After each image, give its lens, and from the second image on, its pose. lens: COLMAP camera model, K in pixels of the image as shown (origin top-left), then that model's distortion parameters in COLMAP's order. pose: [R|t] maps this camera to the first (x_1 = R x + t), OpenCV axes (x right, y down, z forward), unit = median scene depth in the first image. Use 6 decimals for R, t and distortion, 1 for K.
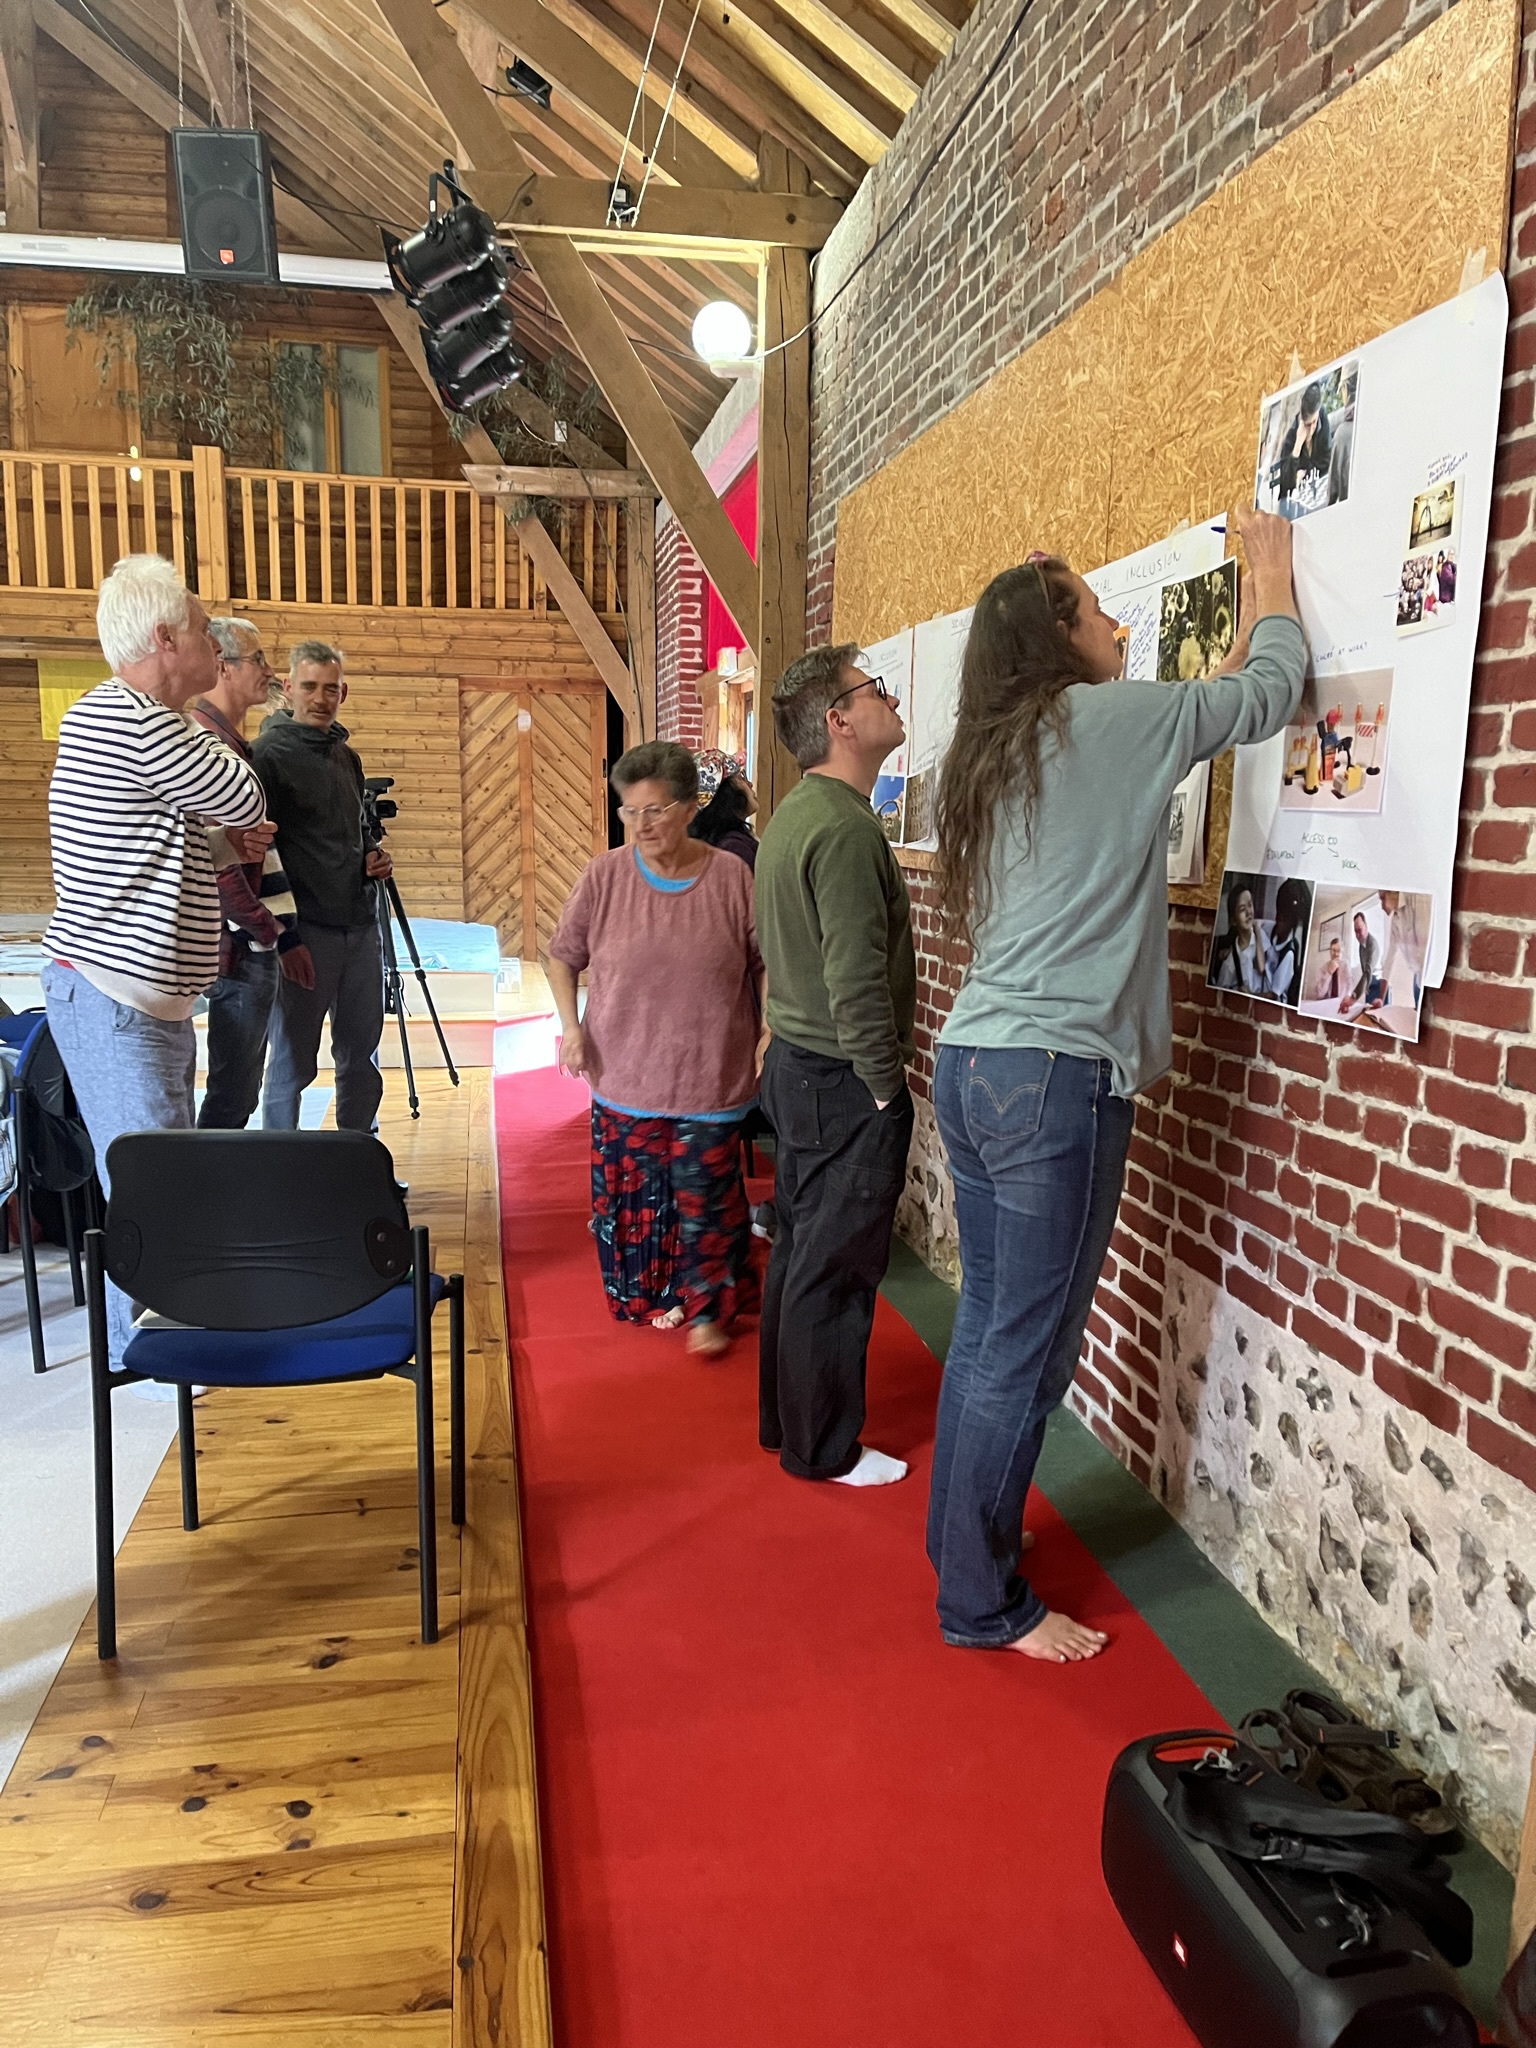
lens RADIAL K [[1537.9, 0, 781.4], [0, 1537.9, 1023.9], [0, 0, 1]] dist [0.066736, -0.072097]
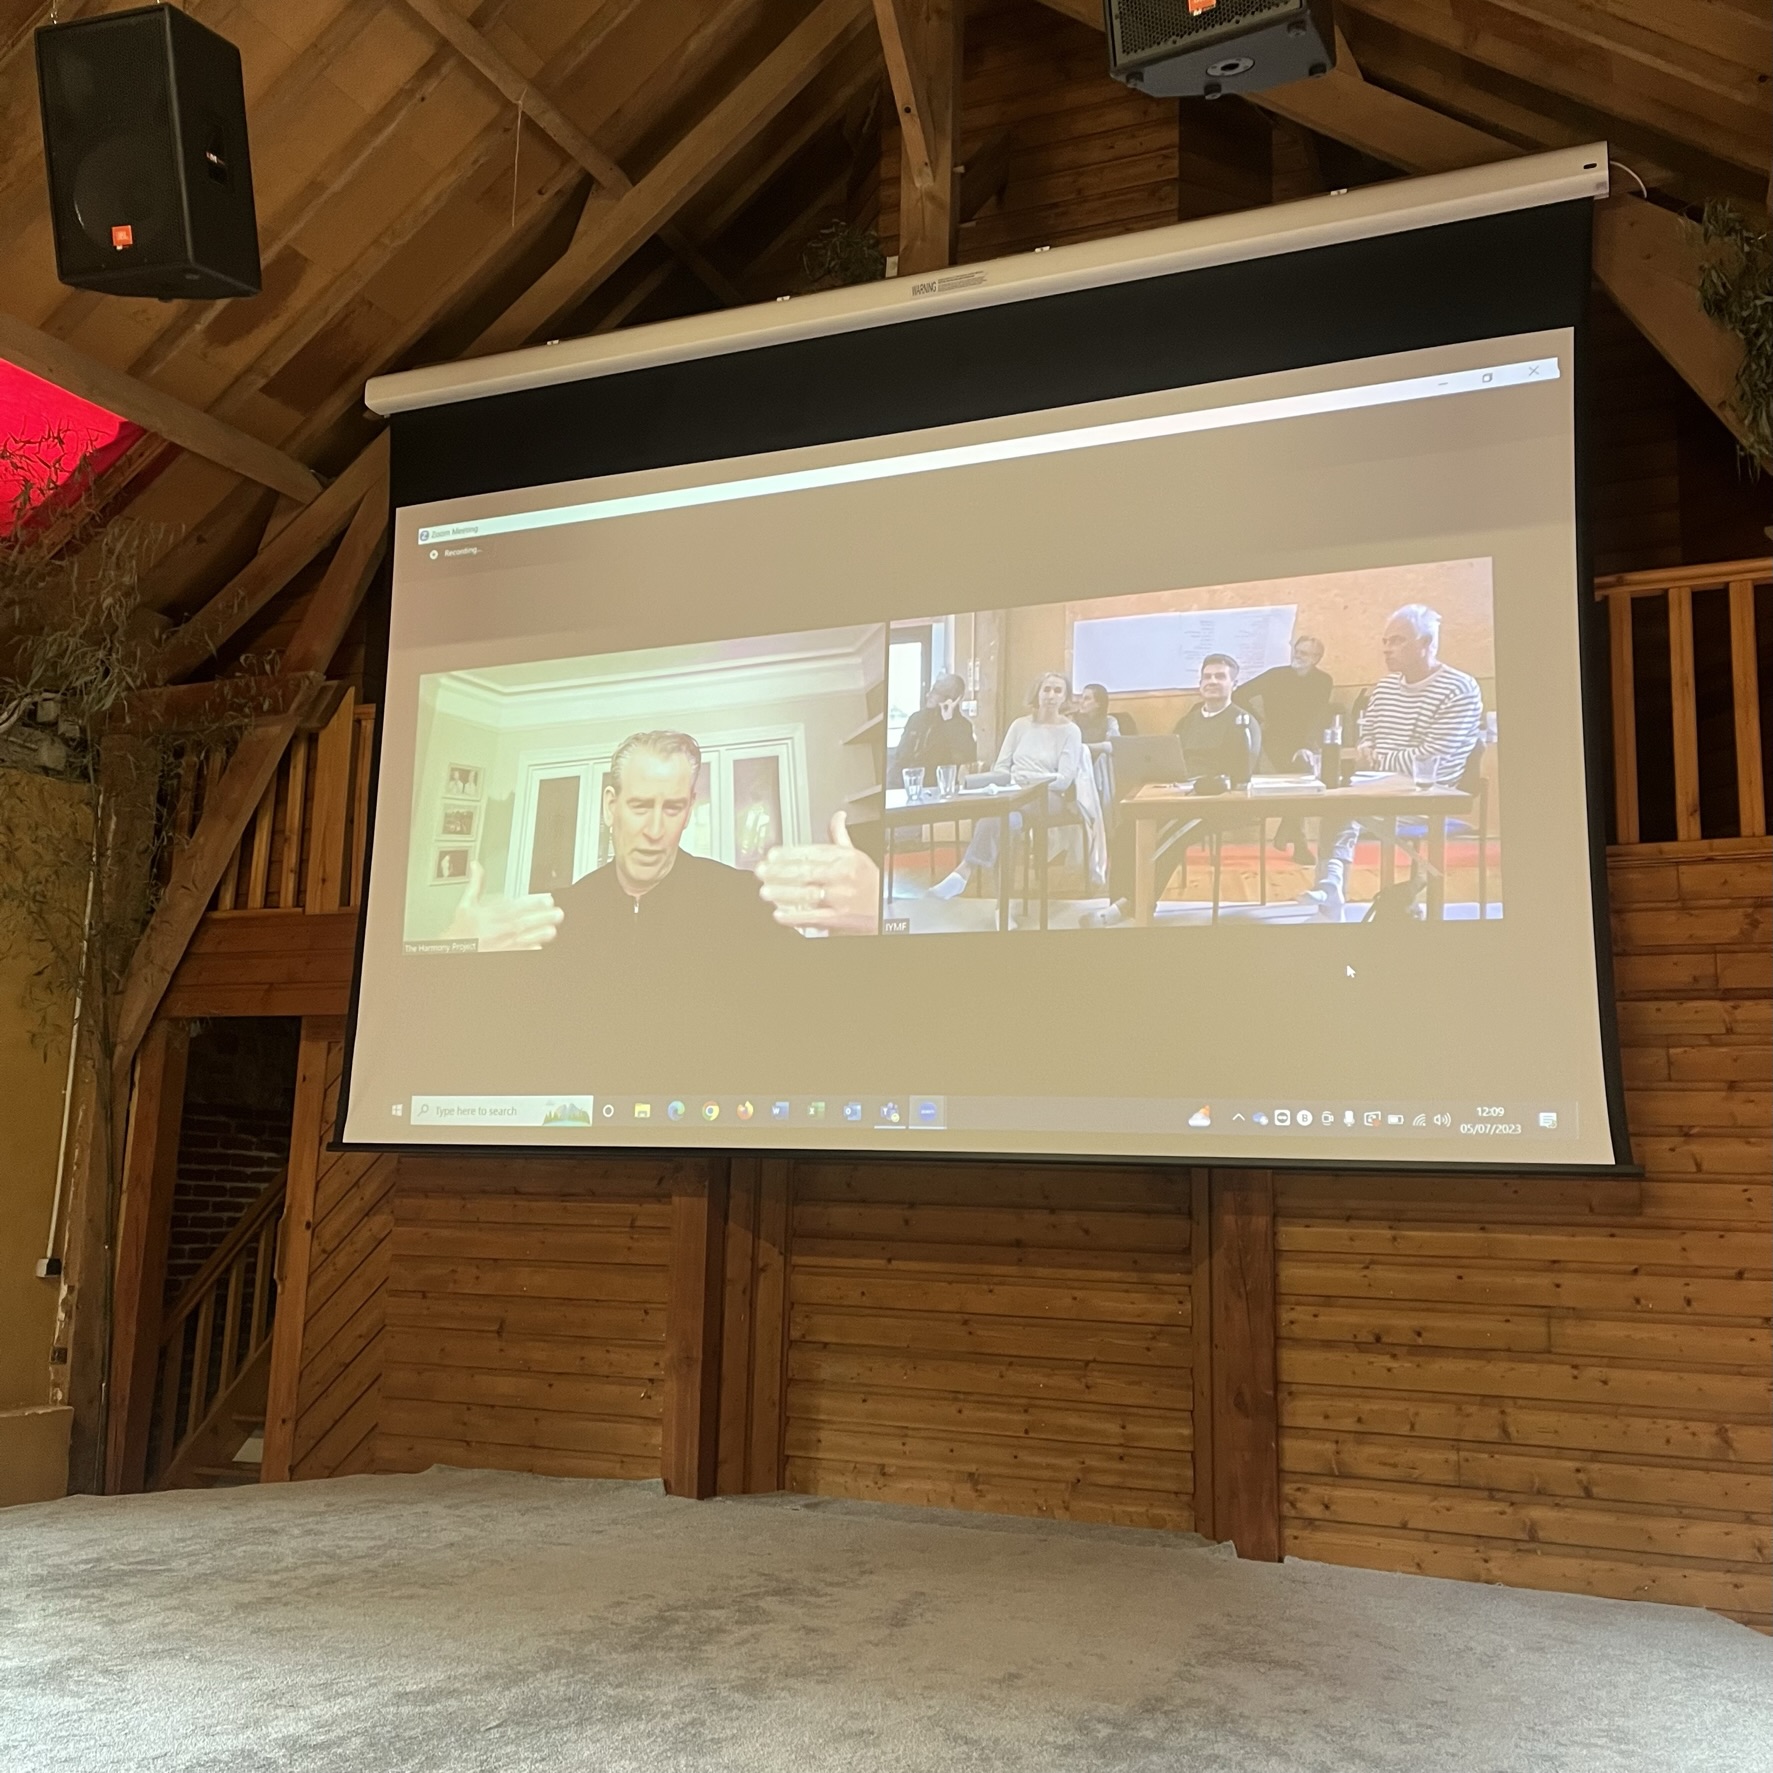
lens RADIAL K [[1790.8, 0, 880.9], [0, 1790.8, 880.9], [0, 0, 1]] dist [0.041130, 0.000000]
pose [[0.831264, -0.085805, -0.549215, -0.138904], [-0.085426, 0.956559, -0.278742, -0.098663], [0.549274, 0.278626, 0.787823, 0.478939]]
